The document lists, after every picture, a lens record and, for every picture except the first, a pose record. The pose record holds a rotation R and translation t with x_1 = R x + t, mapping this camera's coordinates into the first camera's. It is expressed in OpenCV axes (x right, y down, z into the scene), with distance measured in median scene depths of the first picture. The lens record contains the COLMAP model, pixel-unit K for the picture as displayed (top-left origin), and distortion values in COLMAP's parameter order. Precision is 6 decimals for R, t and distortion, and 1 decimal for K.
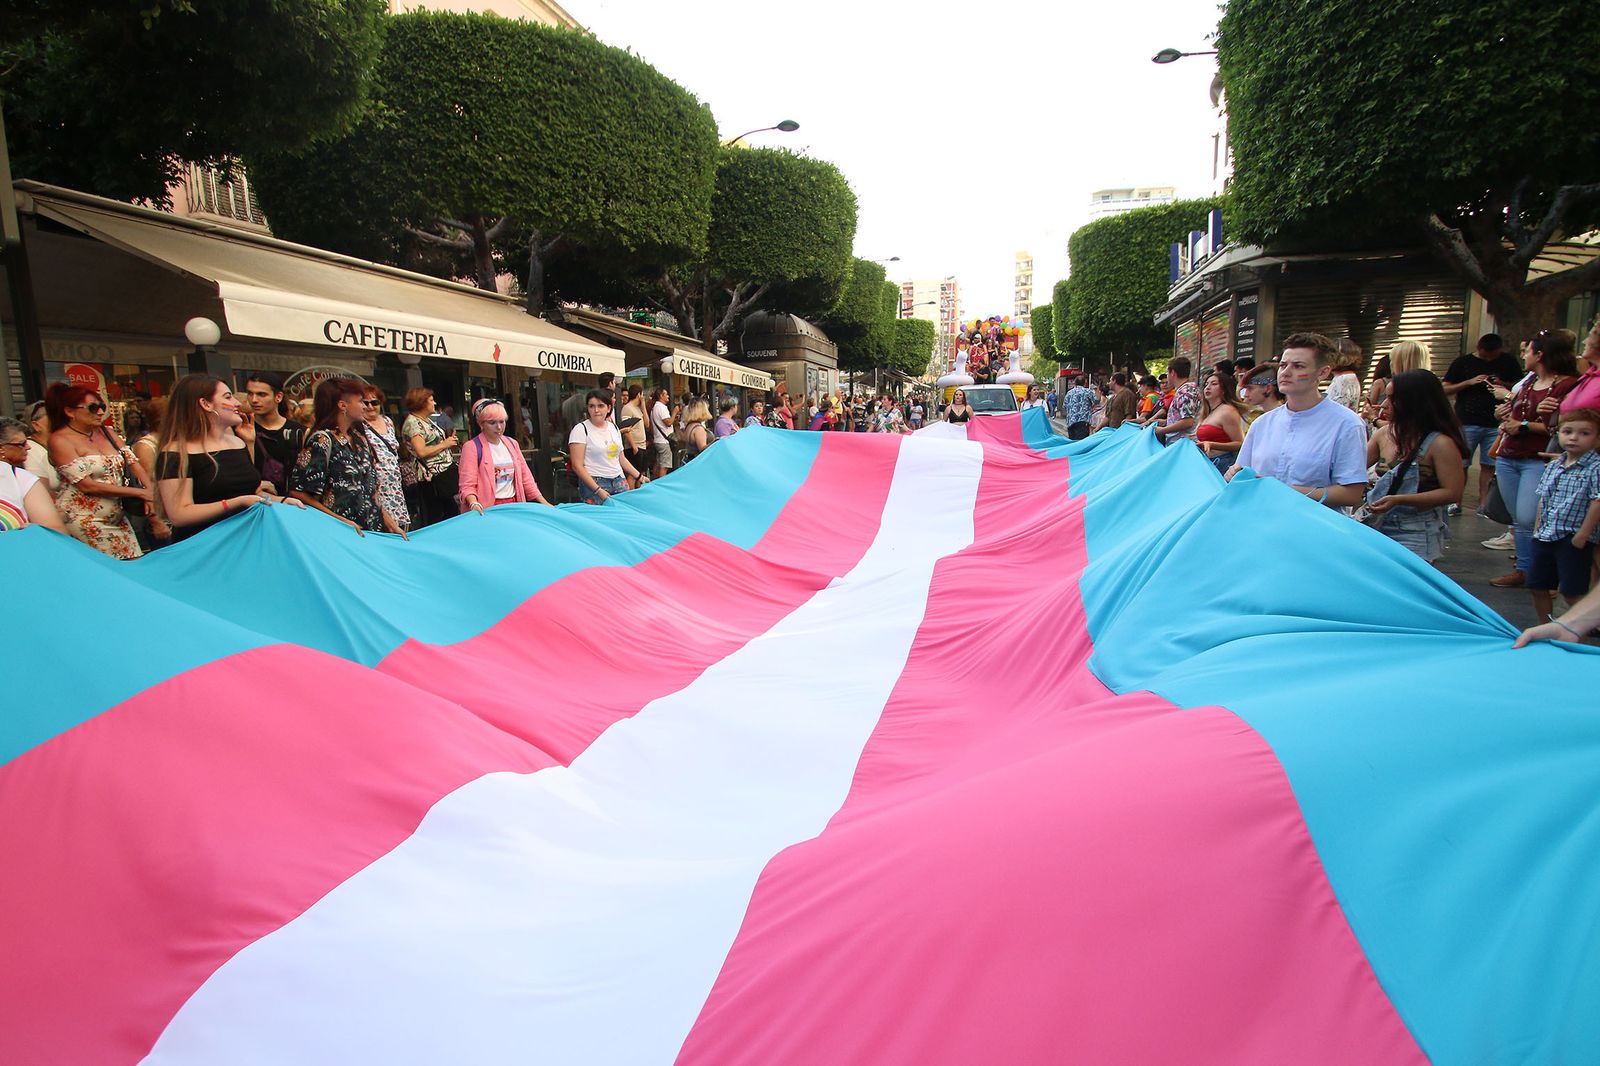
lens RADIAL K [[741.3, 0, 786.0], [0, 741.3, 538.8], [0, 0, 1]] dist [0.008369, -0.013819]
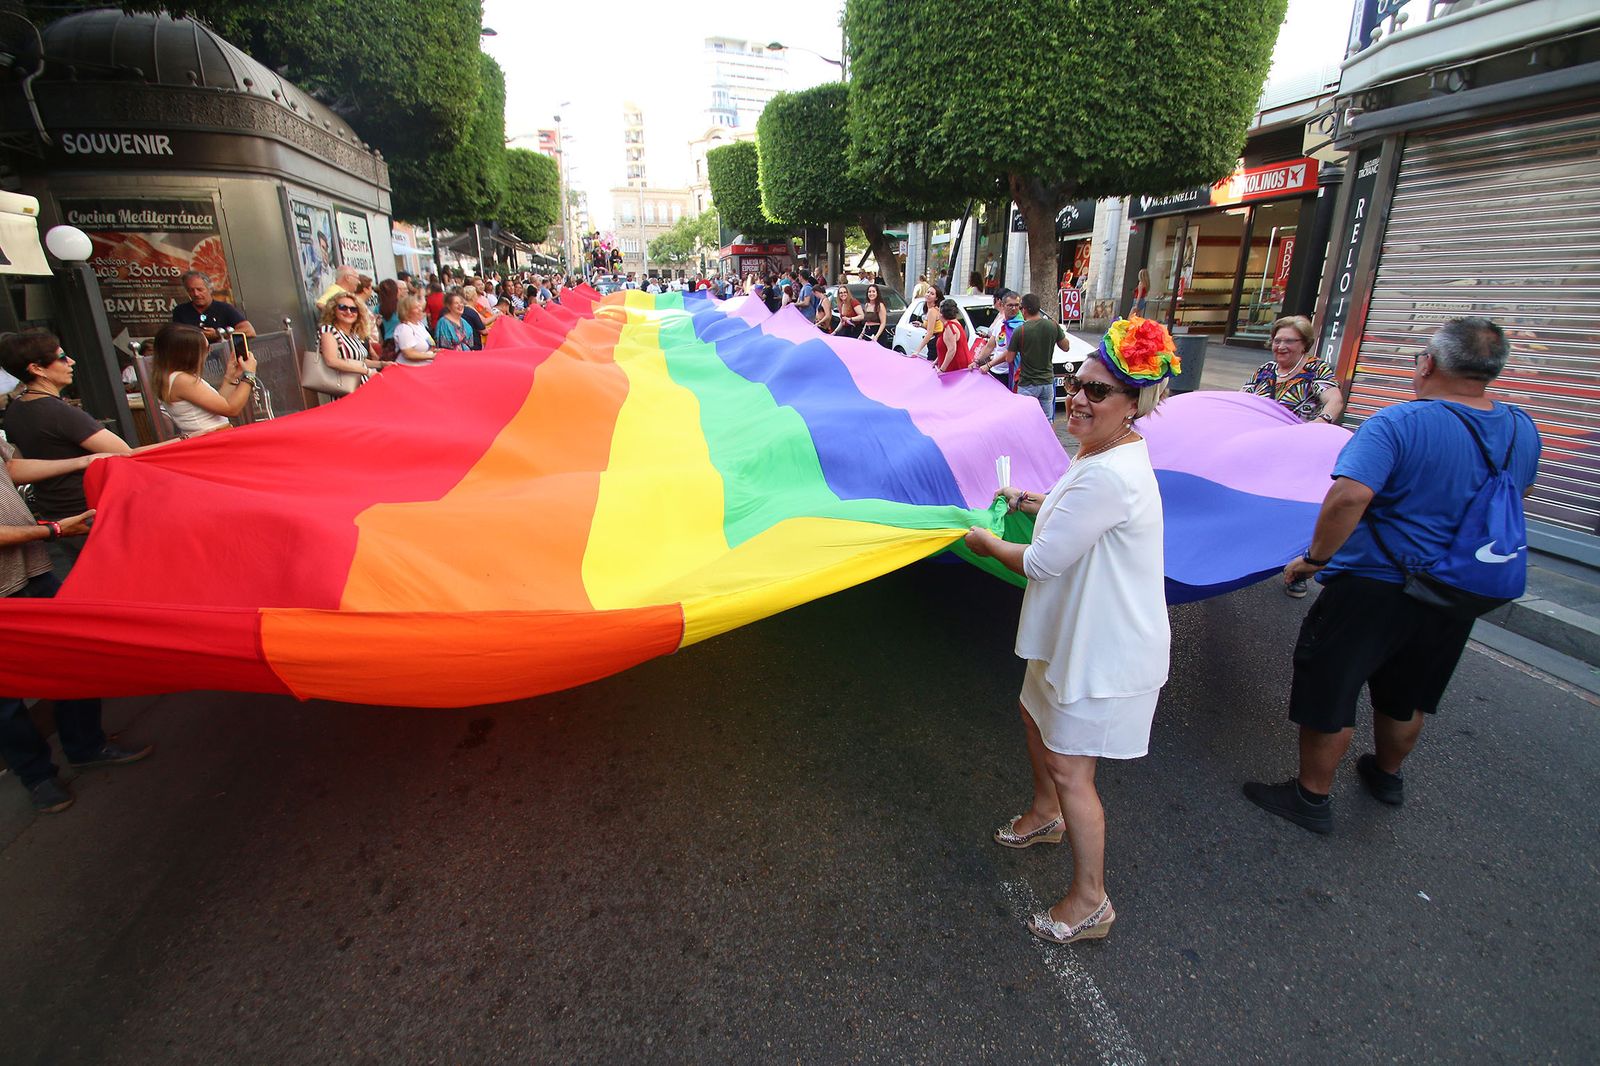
lens RADIAL K [[741.3, 0, 788.9], [0, 741.3, 543.1], [0, 0, 1]] dist [0.008369, -0.013819]
pose [[0.876281, -0.130522, 0.463784, 0.110744], [0.053224, 0.982939, 0.176064, -0.251466], [-0.478852, -0.129597, 0.868277, 1.176733]]
